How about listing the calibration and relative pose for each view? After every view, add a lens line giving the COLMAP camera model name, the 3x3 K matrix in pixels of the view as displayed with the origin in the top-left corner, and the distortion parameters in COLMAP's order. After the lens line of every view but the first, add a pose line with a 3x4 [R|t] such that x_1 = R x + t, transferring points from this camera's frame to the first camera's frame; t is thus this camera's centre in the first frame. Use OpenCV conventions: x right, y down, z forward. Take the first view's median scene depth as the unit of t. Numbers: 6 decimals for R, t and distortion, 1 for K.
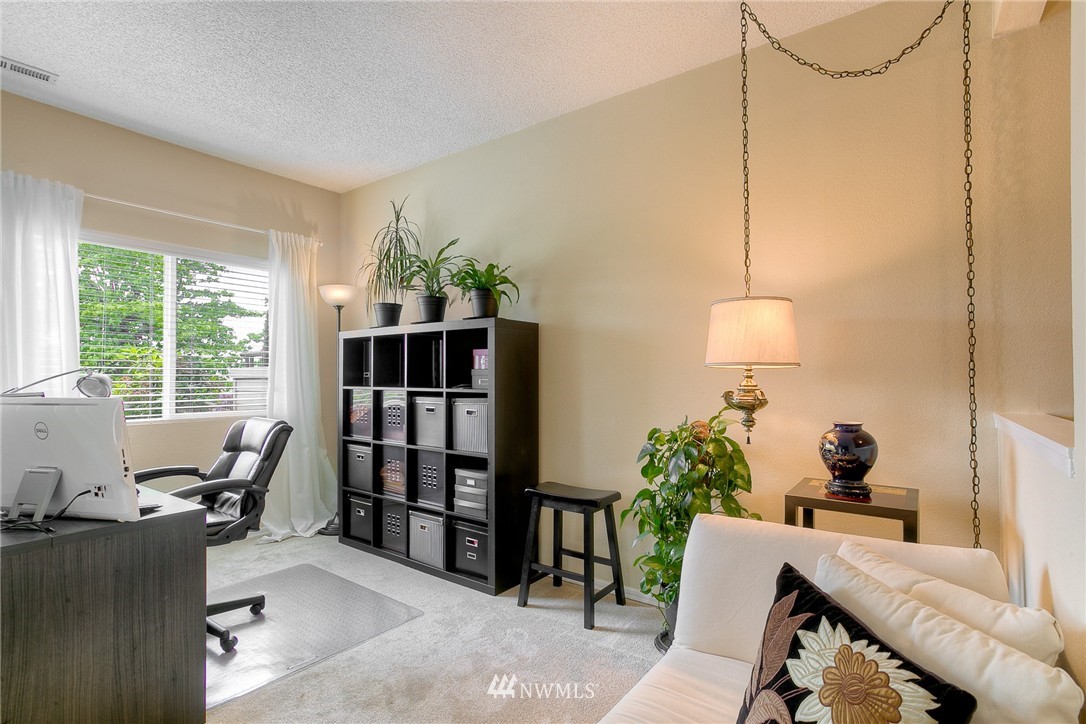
lens RADIAL K [[533.6, 0, 534.6], [0, 533.6, 365.9], [0, 0, 1]] dist [-0.033475, 0.011264]
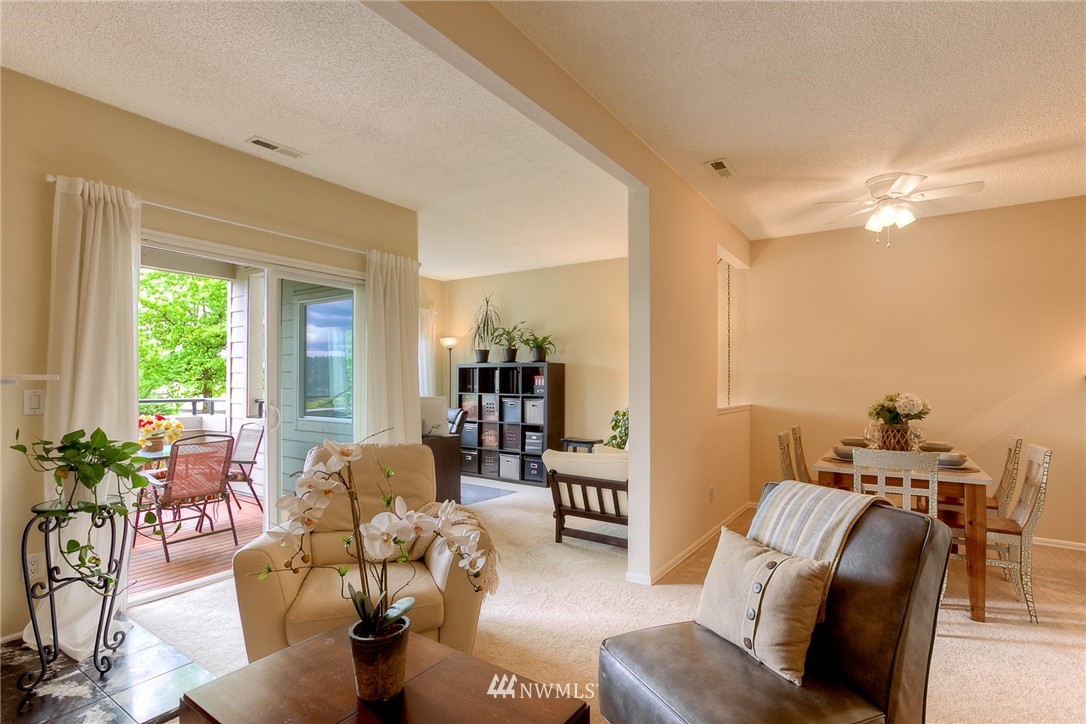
lens RADIAL K [[533.6, 0, 539.9], [0, 533.6, 377.7], [0, 0, 1]] dist [-0.033475, 0.011264]
pose [[0.998674, 0.010762, 0.050352, -0.193773], [-0.011180, 0.999905, 0.008021, -0.039807], [-0.050260, -0.008573, 0.998699, -1.081365]]
